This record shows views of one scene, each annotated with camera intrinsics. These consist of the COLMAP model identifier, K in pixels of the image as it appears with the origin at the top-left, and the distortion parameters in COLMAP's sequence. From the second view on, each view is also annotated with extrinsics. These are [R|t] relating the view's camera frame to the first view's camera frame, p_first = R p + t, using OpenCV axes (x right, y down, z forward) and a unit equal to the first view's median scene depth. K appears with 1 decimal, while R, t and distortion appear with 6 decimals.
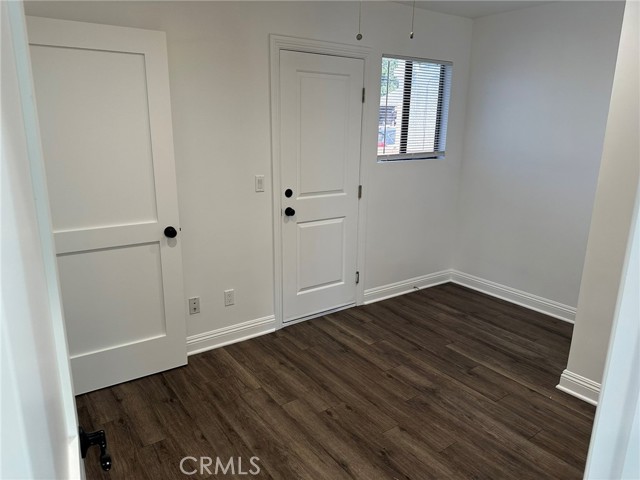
lens RADIAL K [[446.4, 0, 320.7], [0, 446.4, 235.4], [0, 0, 1]] dist [0.075582, -0.093253]
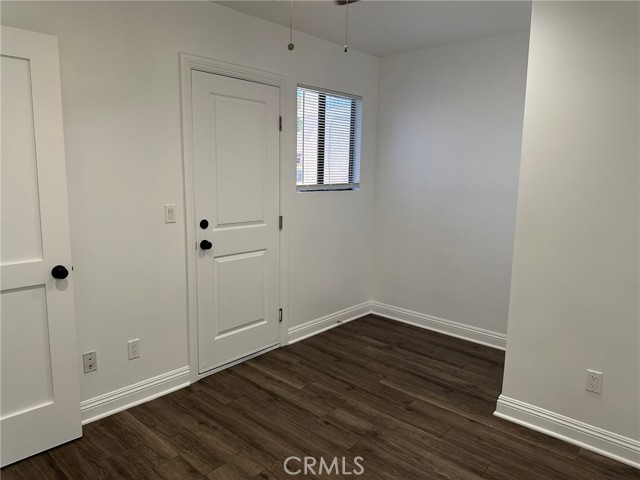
lens RADIAL K [[446.4, 0, 319.2], [0, 446.4, 232.7], [0, 0, 1]] dist [0.075582, -0.093253]
pose [[0.976277, -0.025417, 0.215030, -0.048095], [0.045683, 0.994911, -0.089808, 0.015773], [-0.211653, 0.097500, 0.972469, 0.091852]]
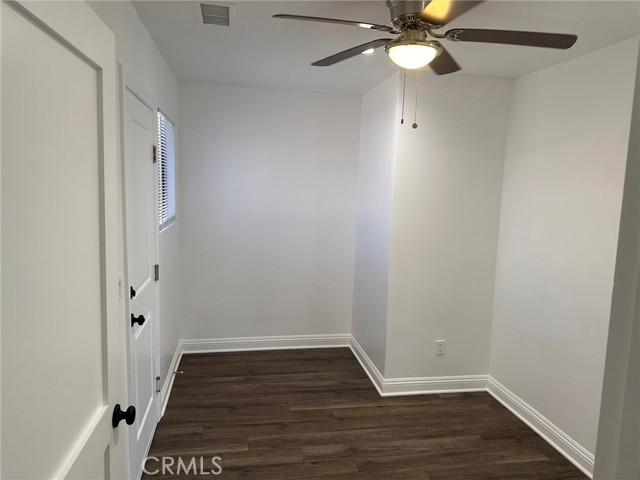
lens RADIAL K [[446.4, 0, 313.8], [0, 446.4, 237.3], [0, 0, 1]] dist [0.075582, -0.093253]
pose [[0.431077, -0.105420, 0.896136, -0.658639], [0.187070, 0.982015, 0.025534, -0.173439], [-0.882710, 0.156633, 0.443045, 0.541039]]
